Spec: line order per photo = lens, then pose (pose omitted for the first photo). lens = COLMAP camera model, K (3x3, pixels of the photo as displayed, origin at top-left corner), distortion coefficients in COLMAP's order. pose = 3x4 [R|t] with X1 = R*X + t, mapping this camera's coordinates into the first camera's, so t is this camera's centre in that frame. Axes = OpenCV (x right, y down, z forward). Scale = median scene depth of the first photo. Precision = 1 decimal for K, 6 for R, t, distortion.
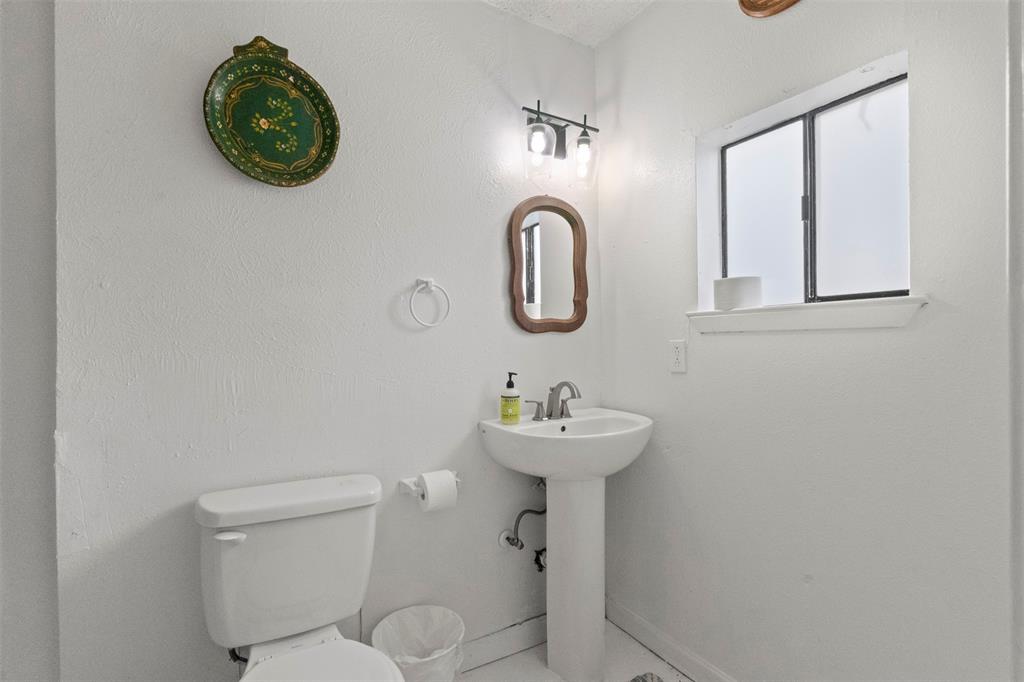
lens RADIAL K [[465.7, 0, 511.4], [0, 465.7, 344.1], [0, 0, 1]] dist [0.001975, 0.000372]
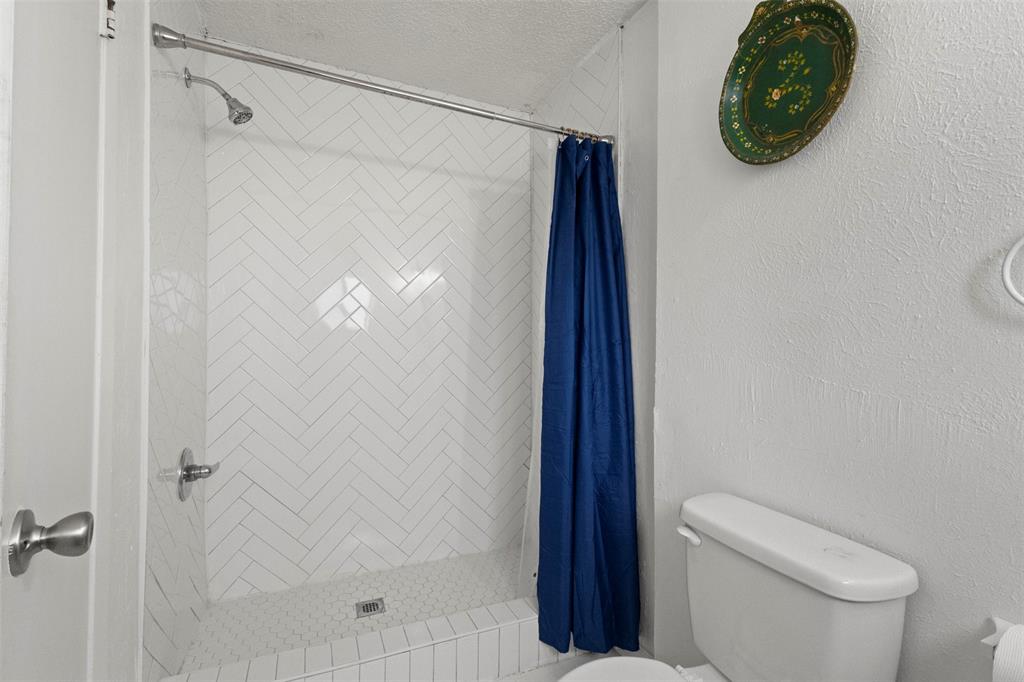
lens RADIAL K [[465.7, 0, 515.3], [0, 465.7, 338.1], [0, 0, 1]] dist [0.001975, 0.000372]
pose [[-0.115638, -0.002898, -0.993287, 0.386869], [-0.000489, 0.999996, -0.002860, -0.015690], [0.993291, 0.000155, -0.115638, 0.614452]]
